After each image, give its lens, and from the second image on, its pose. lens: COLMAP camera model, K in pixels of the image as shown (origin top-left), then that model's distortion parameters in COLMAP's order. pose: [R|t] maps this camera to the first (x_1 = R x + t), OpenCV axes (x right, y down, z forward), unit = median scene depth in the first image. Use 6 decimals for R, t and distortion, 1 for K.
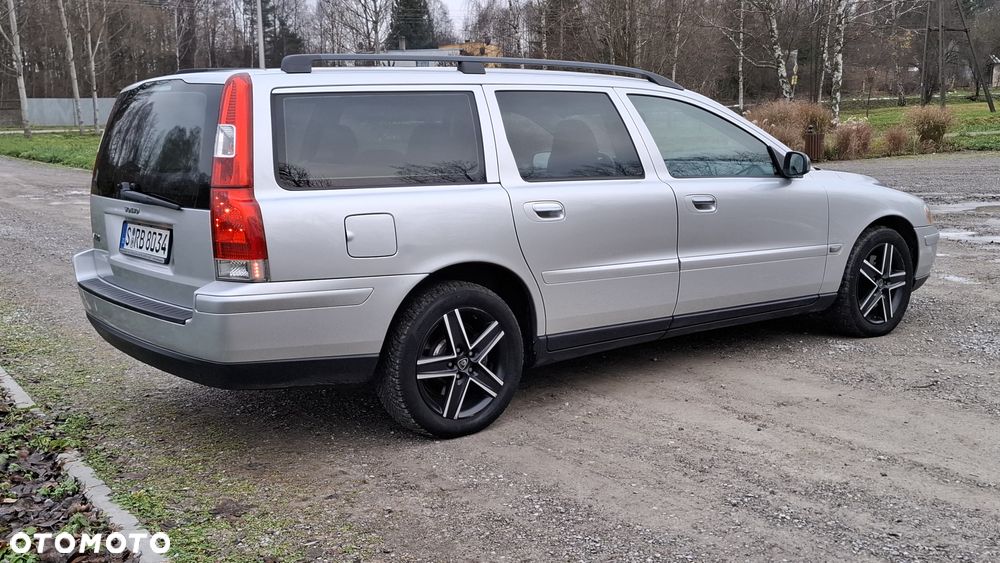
lens RADIAL K [[1033.1, 0, 500.0], [0, 1033.1, 281.5], [0, 0, 1]] dist [0.156634, -0.240429]
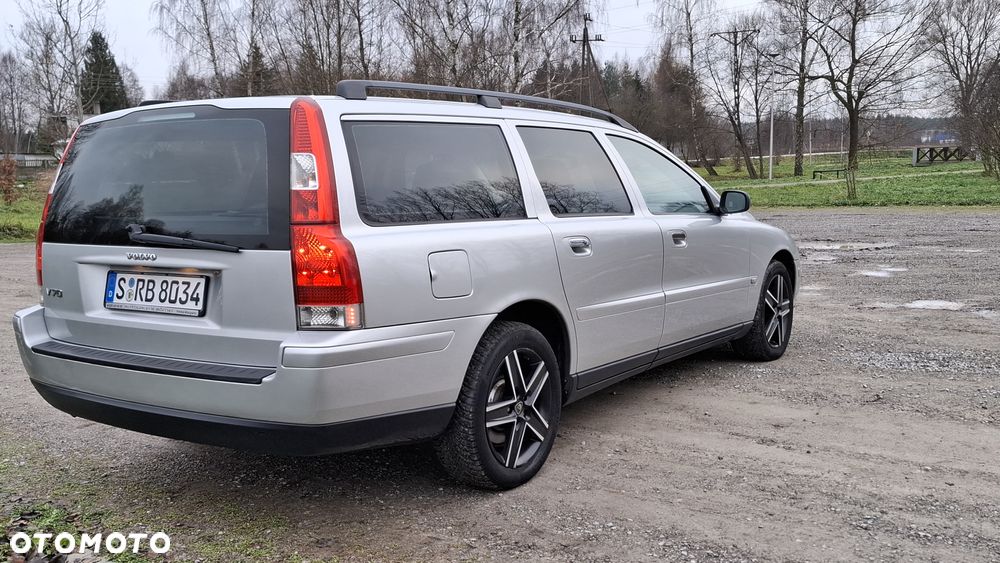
lens RADIAL K [[949.4, 0, 487.5], [0, 949.4, 281.0], [0, 0, 1]] dist [0.106814, -0.018134]
pose [[0.955478, -0.034564, 0.293032, -0.310946], [0.050214, 0.997676, -0.046052, 0.002134], [-0.290759, 0.058716, 0.954993, 0.168971]]
